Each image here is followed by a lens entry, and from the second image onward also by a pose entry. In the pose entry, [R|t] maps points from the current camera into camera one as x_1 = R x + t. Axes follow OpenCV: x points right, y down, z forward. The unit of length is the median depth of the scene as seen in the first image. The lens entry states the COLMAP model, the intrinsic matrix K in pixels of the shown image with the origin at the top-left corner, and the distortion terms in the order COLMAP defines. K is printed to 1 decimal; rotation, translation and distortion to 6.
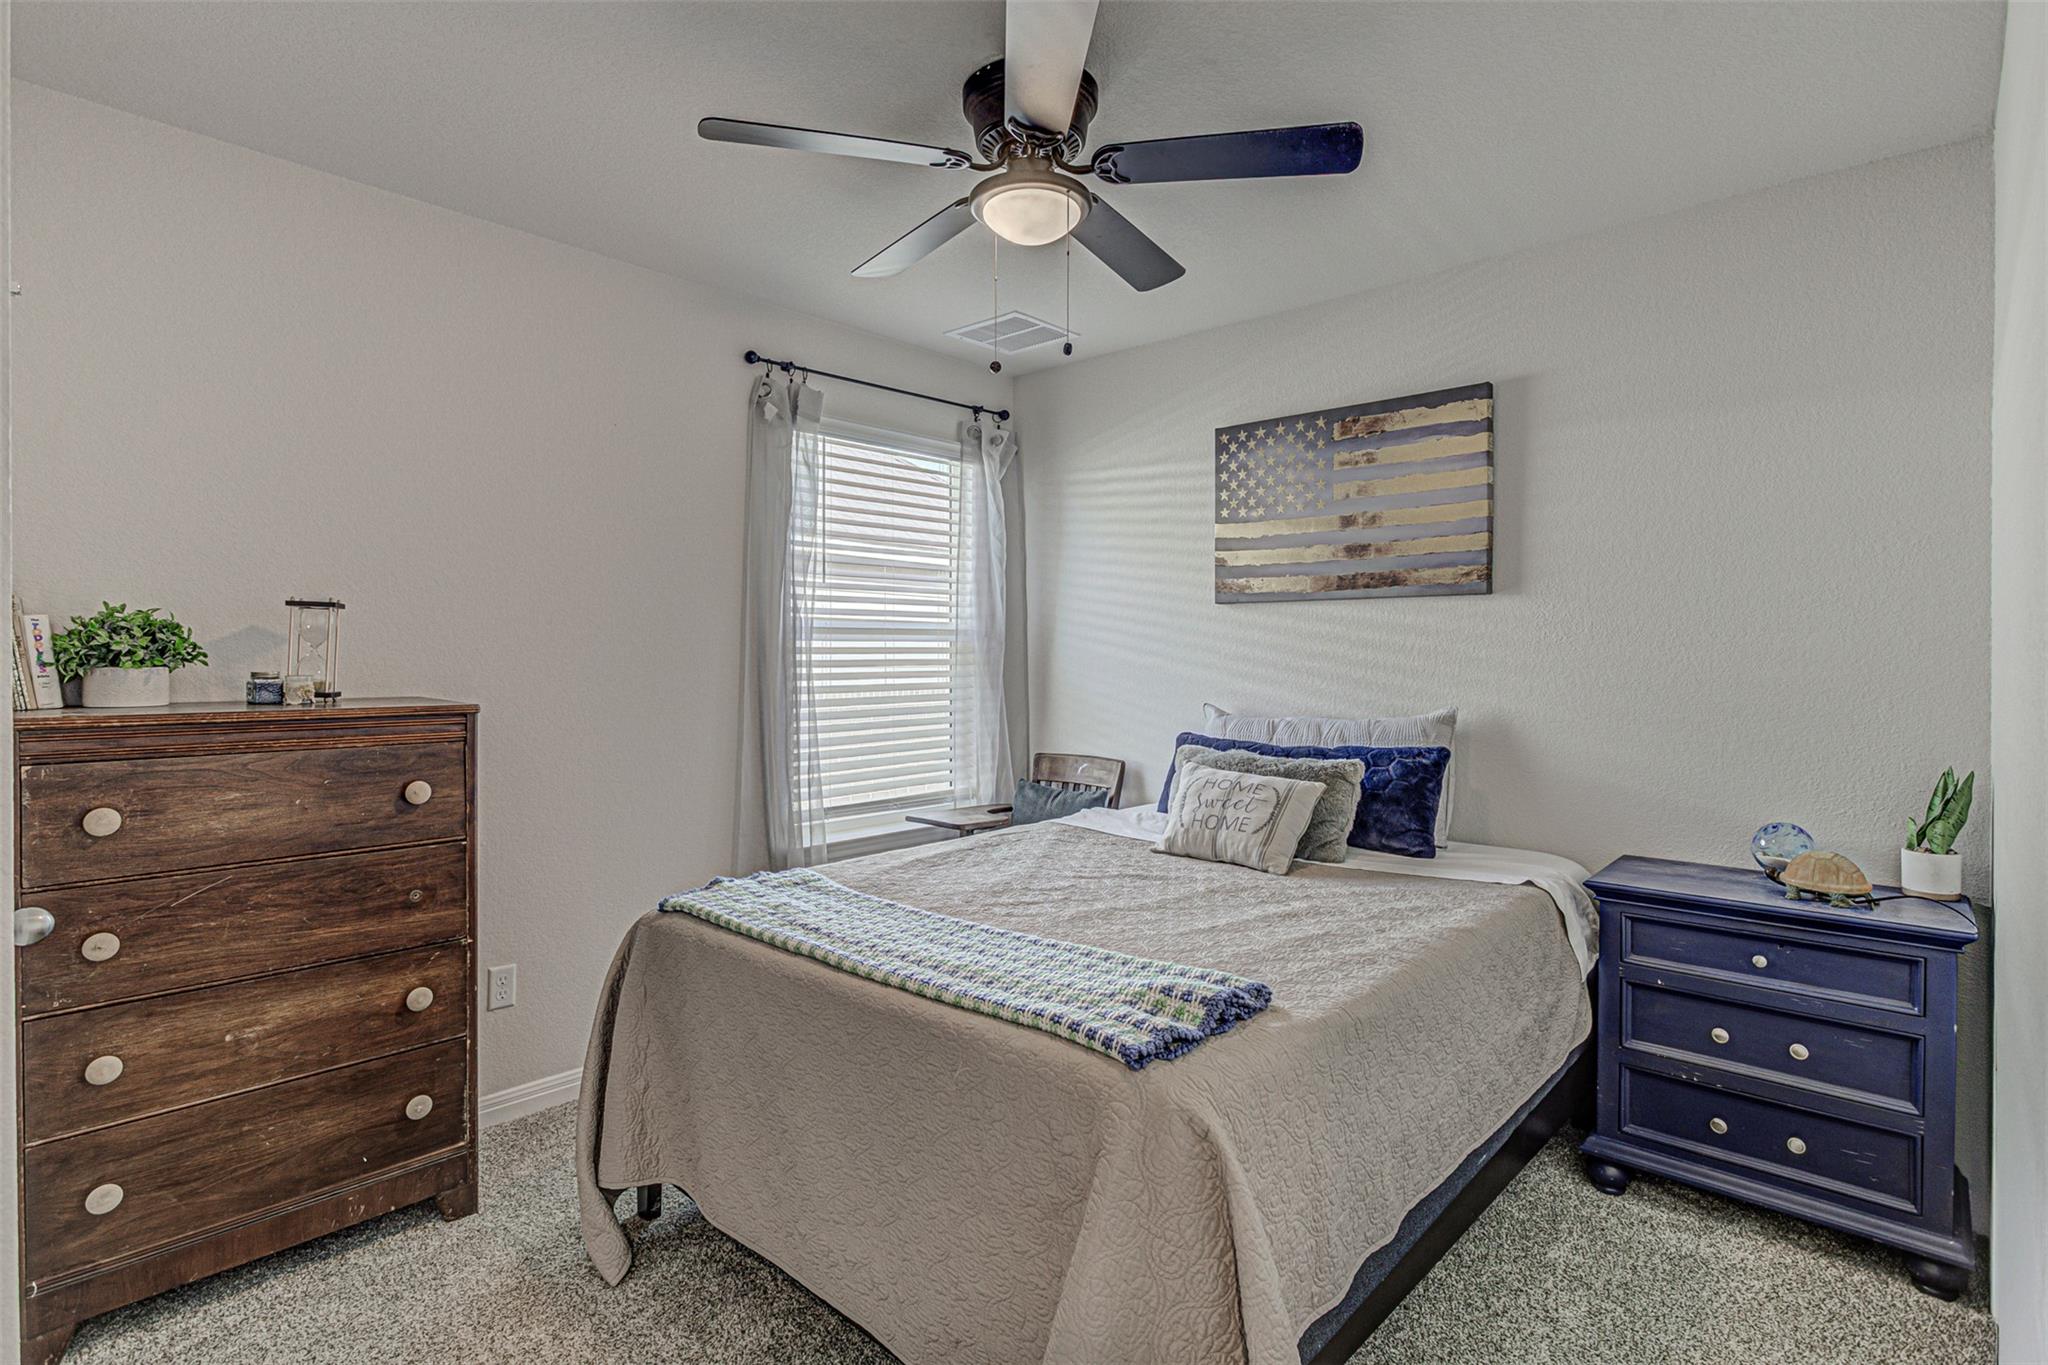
lens RADIAL K [[1022.9, 0, 1016.7], [0, 1022.9, 666.9], [0, 0, 1]] dist [-0.002038, 0.002460]
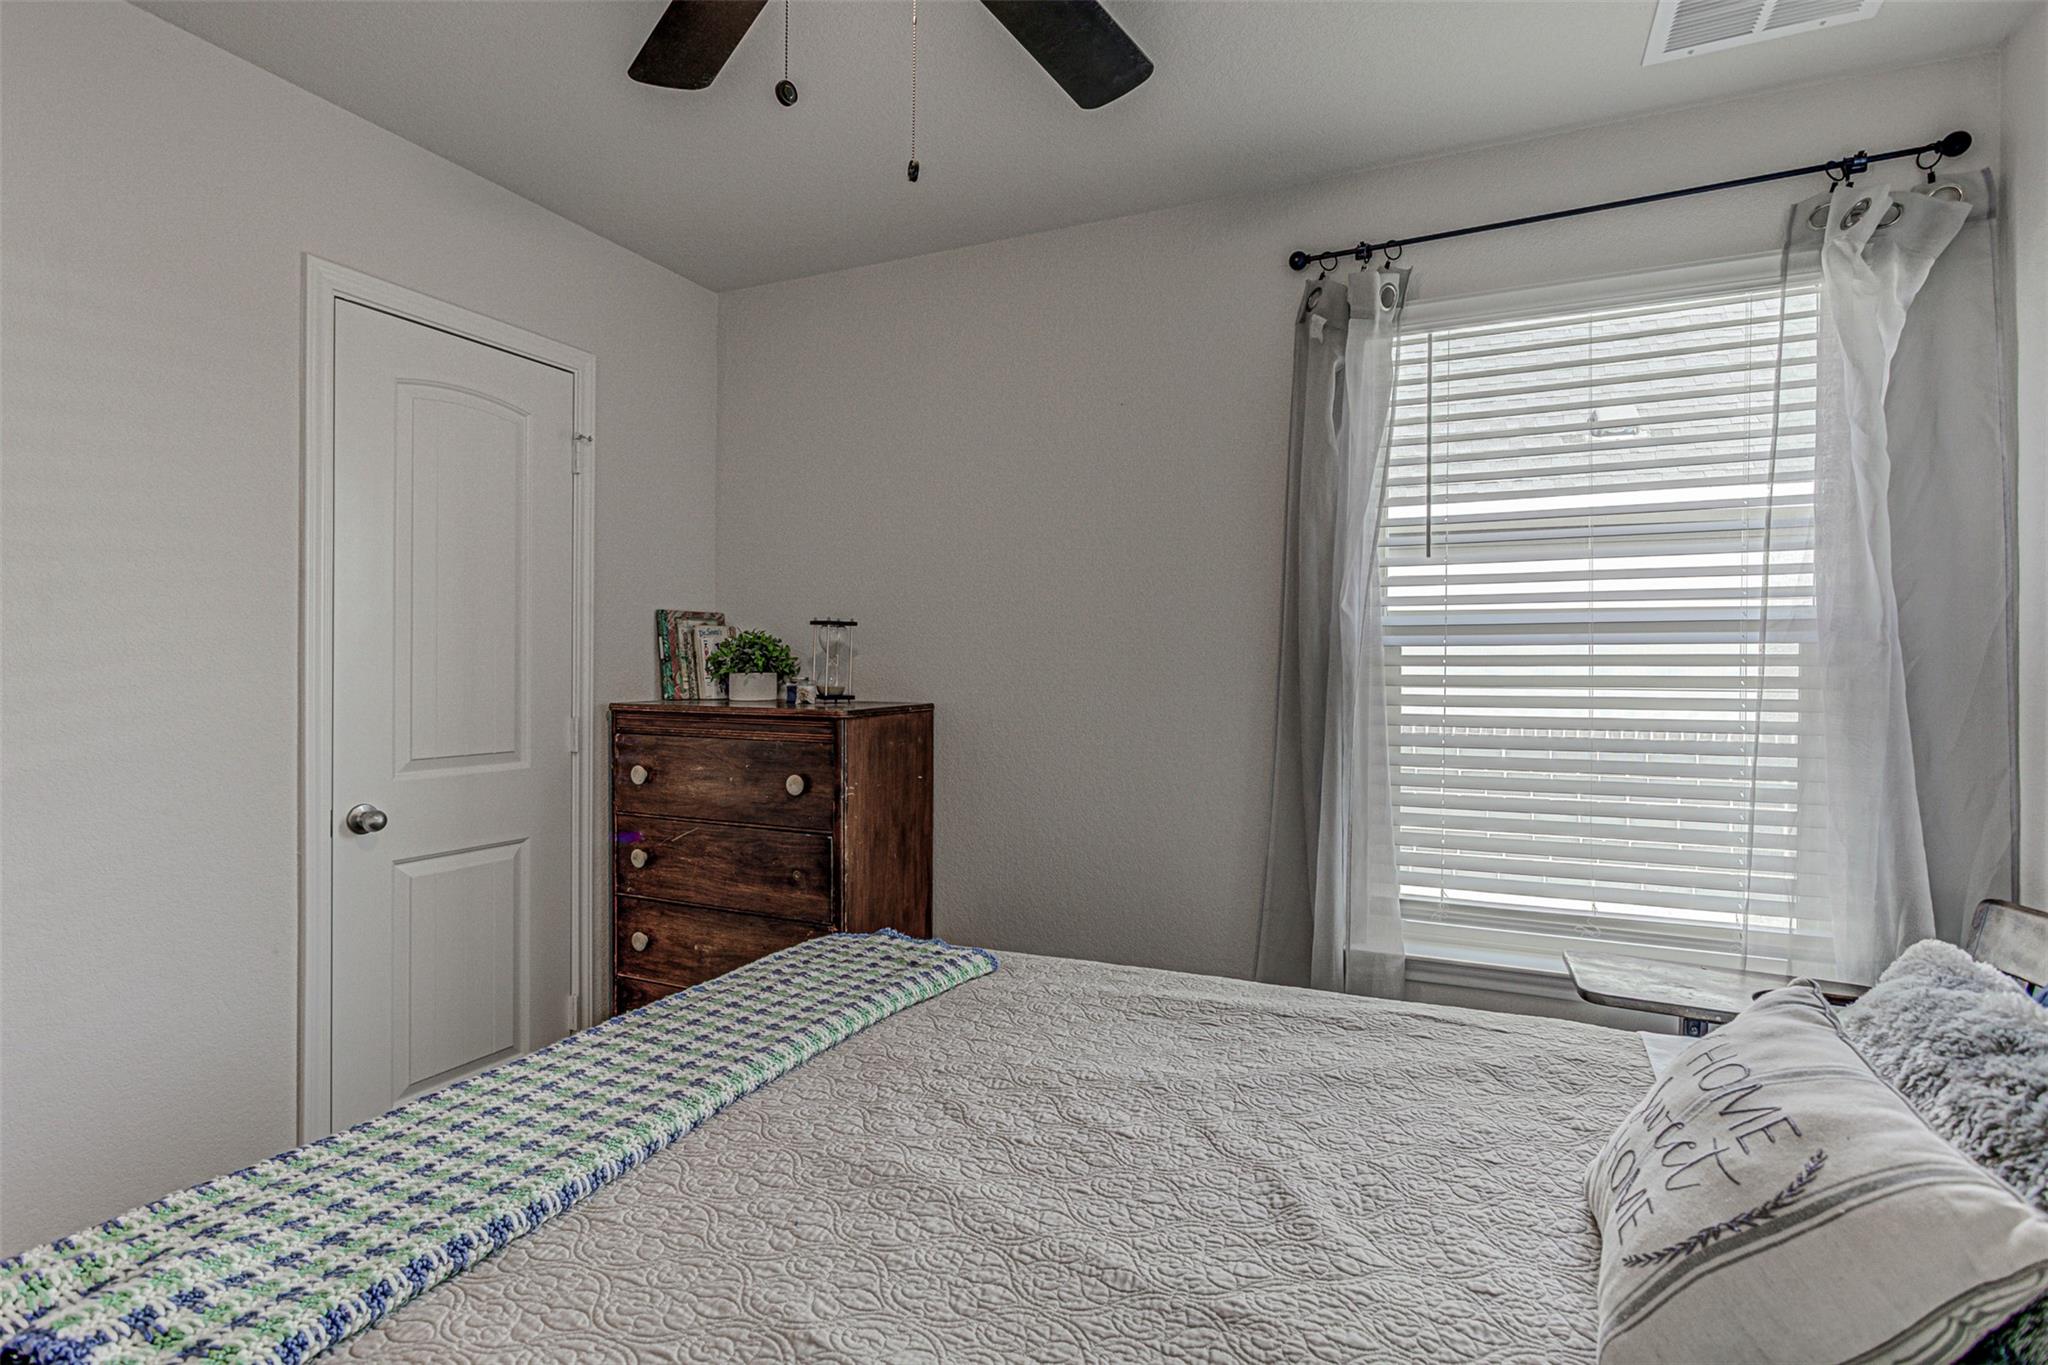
lens RADIAL K [[1022.9, 0, 1016.7], [0, 1022.9, 666.9], [0, 0, 1]] dist [-0.002038, 0.002460]
pose [[0.290895, 0.002377, -0.956752, 0.567296], [-0.016990, 0.999852, -0.002681, -0.009932], [0.956604, 0.017035, 0.290892, 0.885468]]
